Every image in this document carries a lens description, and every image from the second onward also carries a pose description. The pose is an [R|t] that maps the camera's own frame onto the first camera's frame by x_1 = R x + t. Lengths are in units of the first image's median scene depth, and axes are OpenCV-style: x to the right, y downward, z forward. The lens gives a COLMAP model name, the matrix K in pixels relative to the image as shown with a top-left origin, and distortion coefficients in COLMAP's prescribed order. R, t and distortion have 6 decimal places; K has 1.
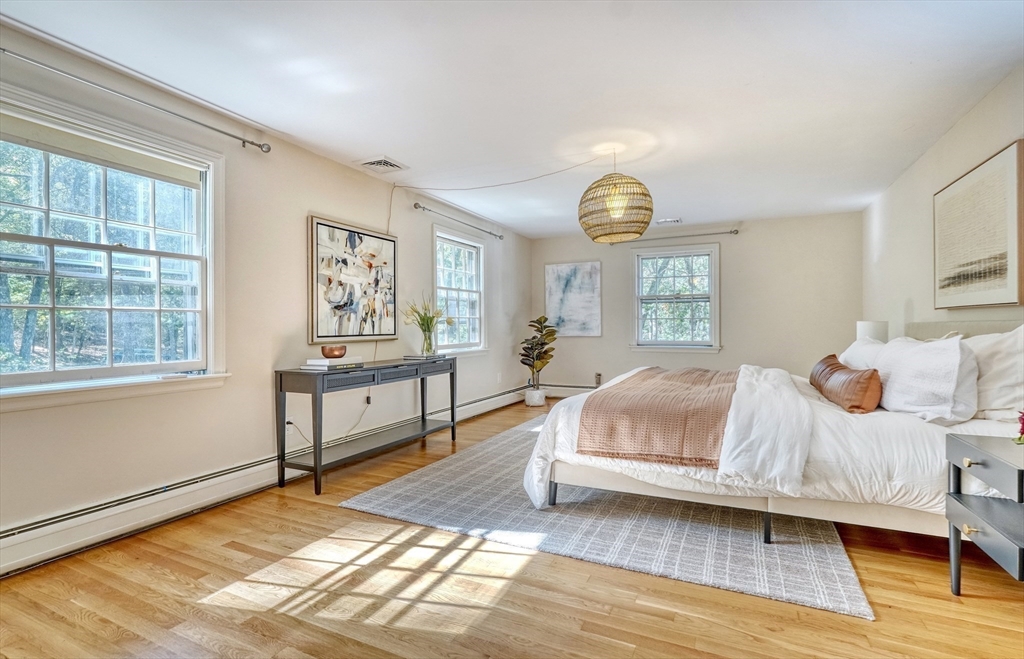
lens RADIAL K [[444.8, 0, 472.7], [0, 444.8, 325.6], [0, 0, 1]] dist [-0.000602, 0.000103]
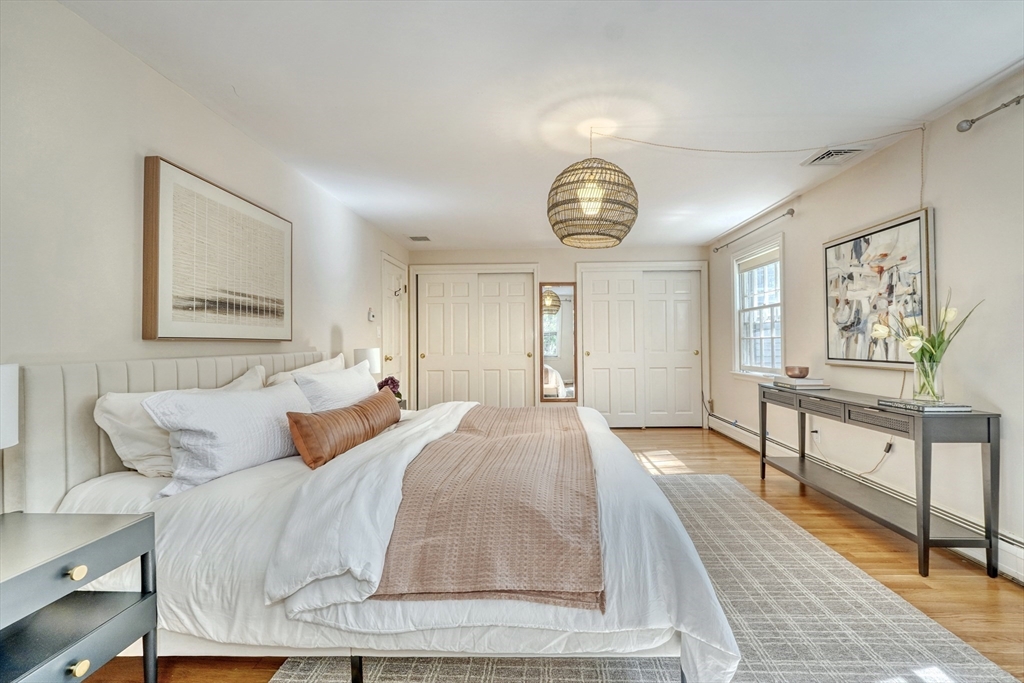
lens RADIAL K [[441.4, 0, 512.0], [0, 441.4, 341.5], [0, 0, 1]] dist [-0.000816, 0.000010]
pose [[-0.881401, 0.010401, -0.472255, 0.718904], [0.012461, 0.999922, -0.001234, -0.020479], [0.472205, -0.006972, -0.881461, 1.436141]]
